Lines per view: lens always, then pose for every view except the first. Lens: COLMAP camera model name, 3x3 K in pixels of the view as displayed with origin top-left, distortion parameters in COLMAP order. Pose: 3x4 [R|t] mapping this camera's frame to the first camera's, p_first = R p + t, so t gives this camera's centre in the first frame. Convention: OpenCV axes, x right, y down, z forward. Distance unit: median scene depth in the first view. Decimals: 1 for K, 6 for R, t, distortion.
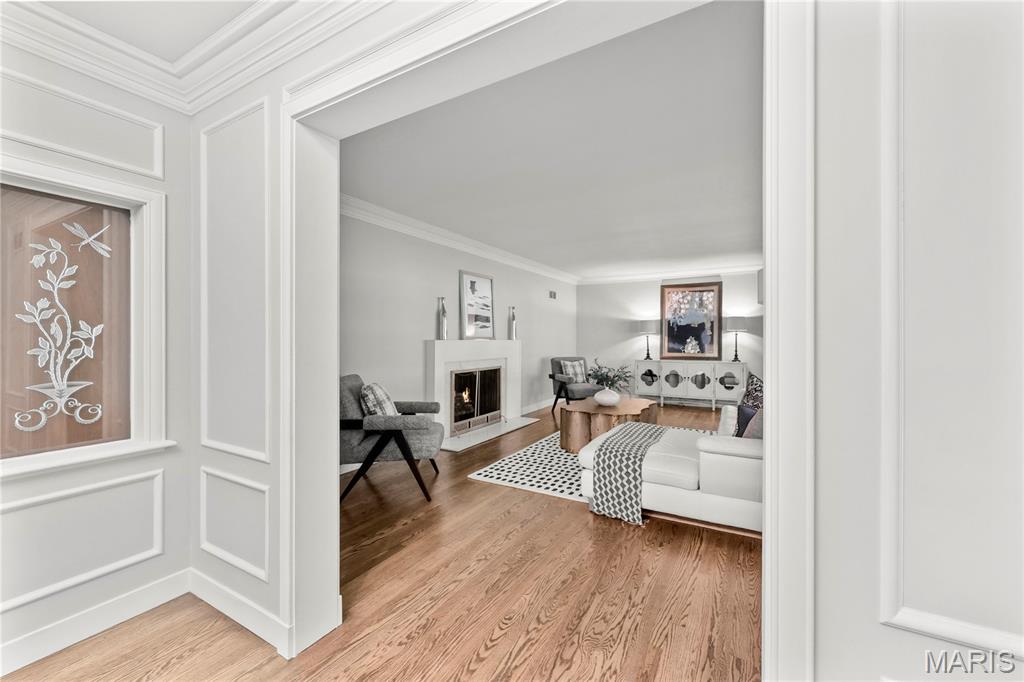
lens RADIAL K [[410.1, 0, 512.0], [0, 410.1, 341.0], [0, 0, 1]] dist [0.000240, -0.000092]
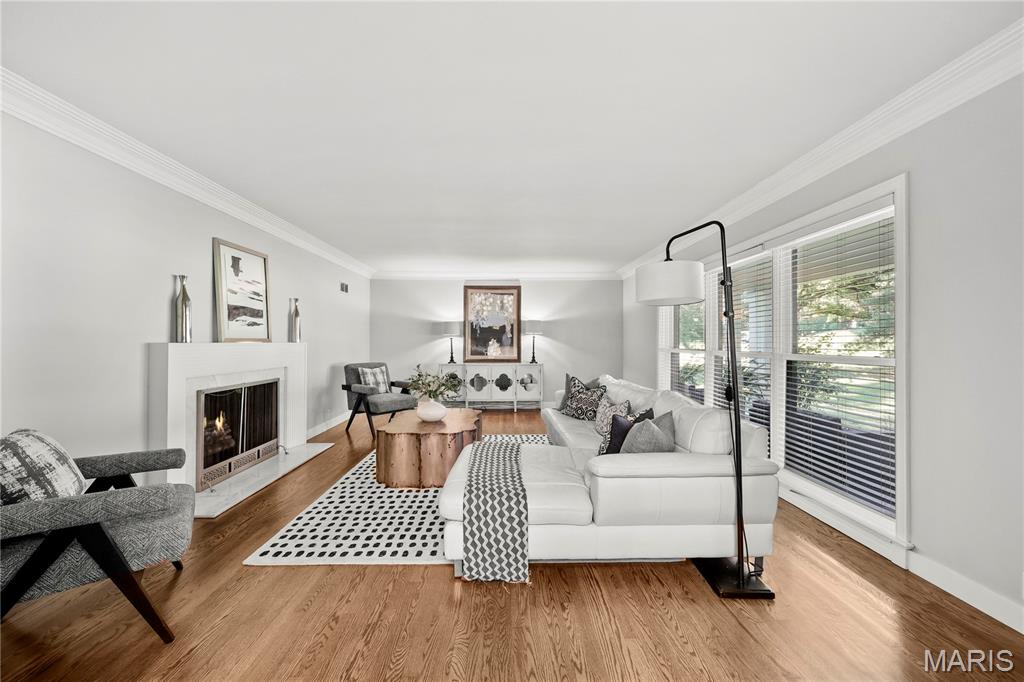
lens RADIAL K [[410.1, 0, 512.0], [0, 410.1, 341.0], [0, 0, 1]] dist [0.000240, -0.000092]
pose [[0.855968, 0.001709, 0.517026, -0.061207], [0.001092, 0.999986, -0.005113, -0.001337], [-0.517028, 0.004941, 0.855954, 0.194216]]
